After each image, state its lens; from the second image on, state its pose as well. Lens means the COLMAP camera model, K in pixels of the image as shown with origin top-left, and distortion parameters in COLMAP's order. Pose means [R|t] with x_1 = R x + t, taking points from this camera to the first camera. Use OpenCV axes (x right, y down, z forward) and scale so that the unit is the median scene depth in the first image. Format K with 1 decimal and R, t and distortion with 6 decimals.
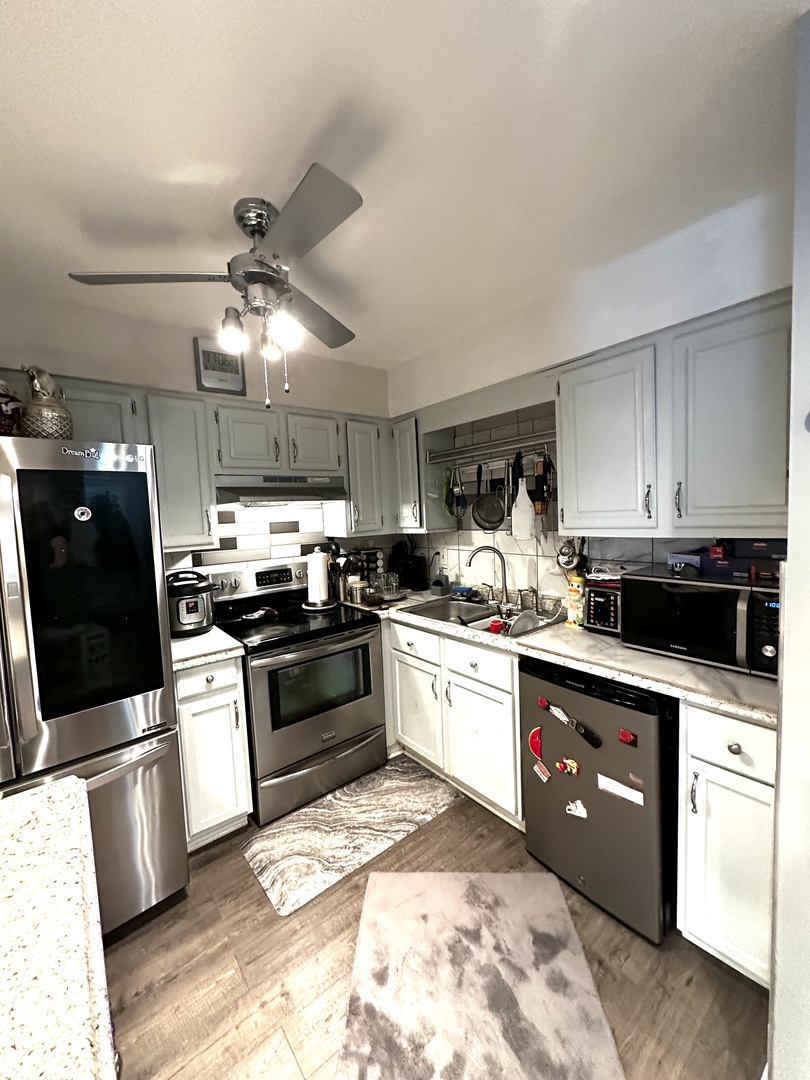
lens RADIAL K [[429.1, 0, 405.5], [0, 429.1, 540.4], [0, 0, 1]] dist [-0.002732, 0.000370]
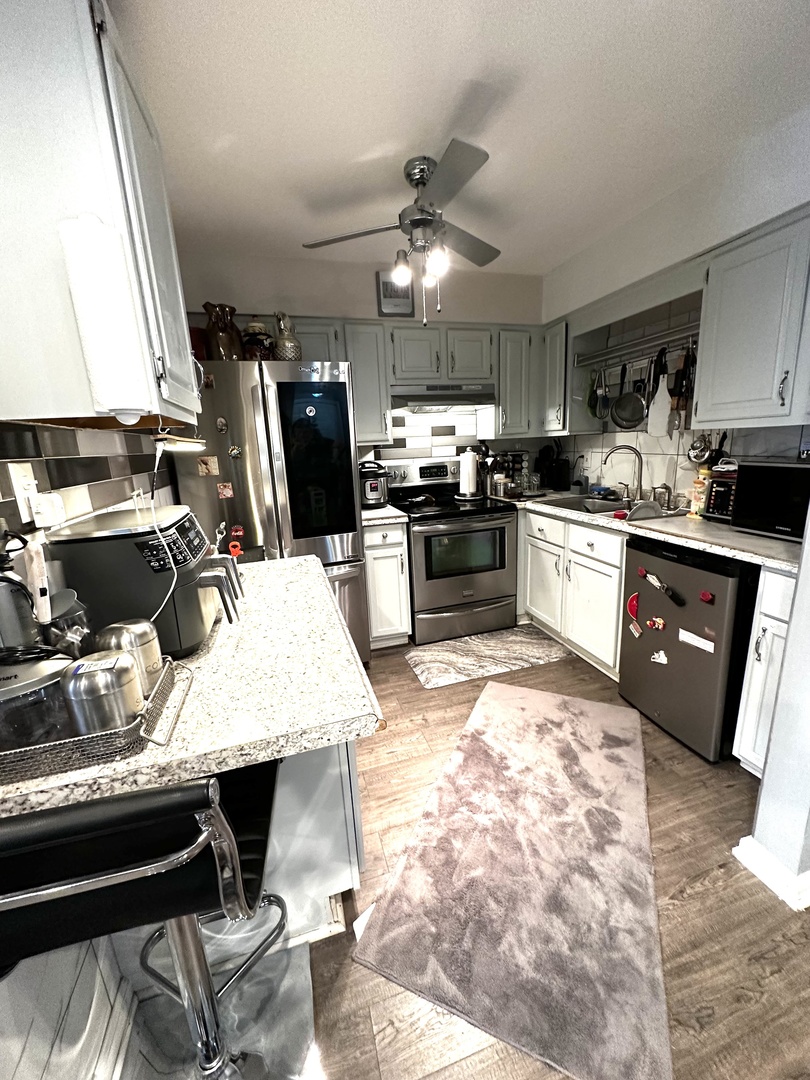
lens RADIAL K [[429.1, 0, 405.5], [0, 429.1, 540.4], [0, 0, 1]] dist [-0.002732, 0.000370]
pose [[0.925125, 0.085381, -0.369937, 0.126839], [-0.019228, 0.983671, 0.178944, 0.081921], [0.379174, -0.158433, 0.911661, -0.257585]]
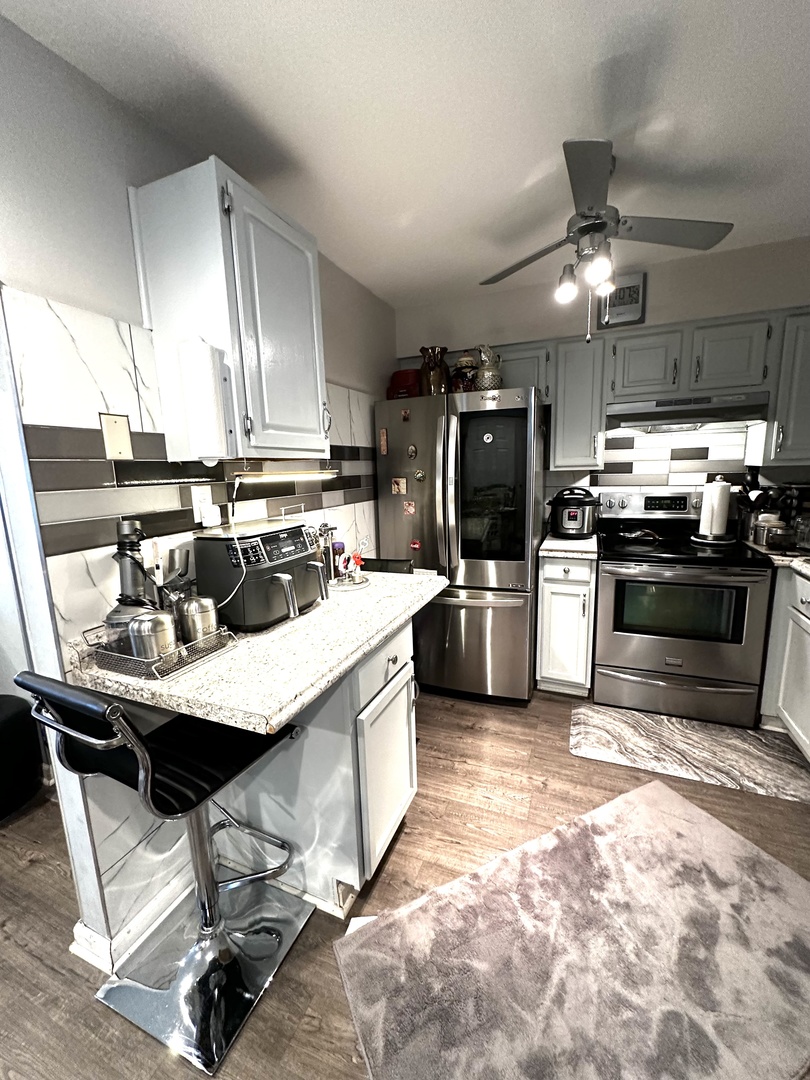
lens RADIAL K [[428.4, 0, 405.8], [0, 428.4, 540.7], [0, 0, 1]] dist [-0.002416, 0.000193]
pose [[0.472169, 0.177866, -0.863377, 0.392027], [-0.051250, 0.983314, 0.174546, 0.036377], [0.880017, -0.038167, 0.473406, -0.024027]]
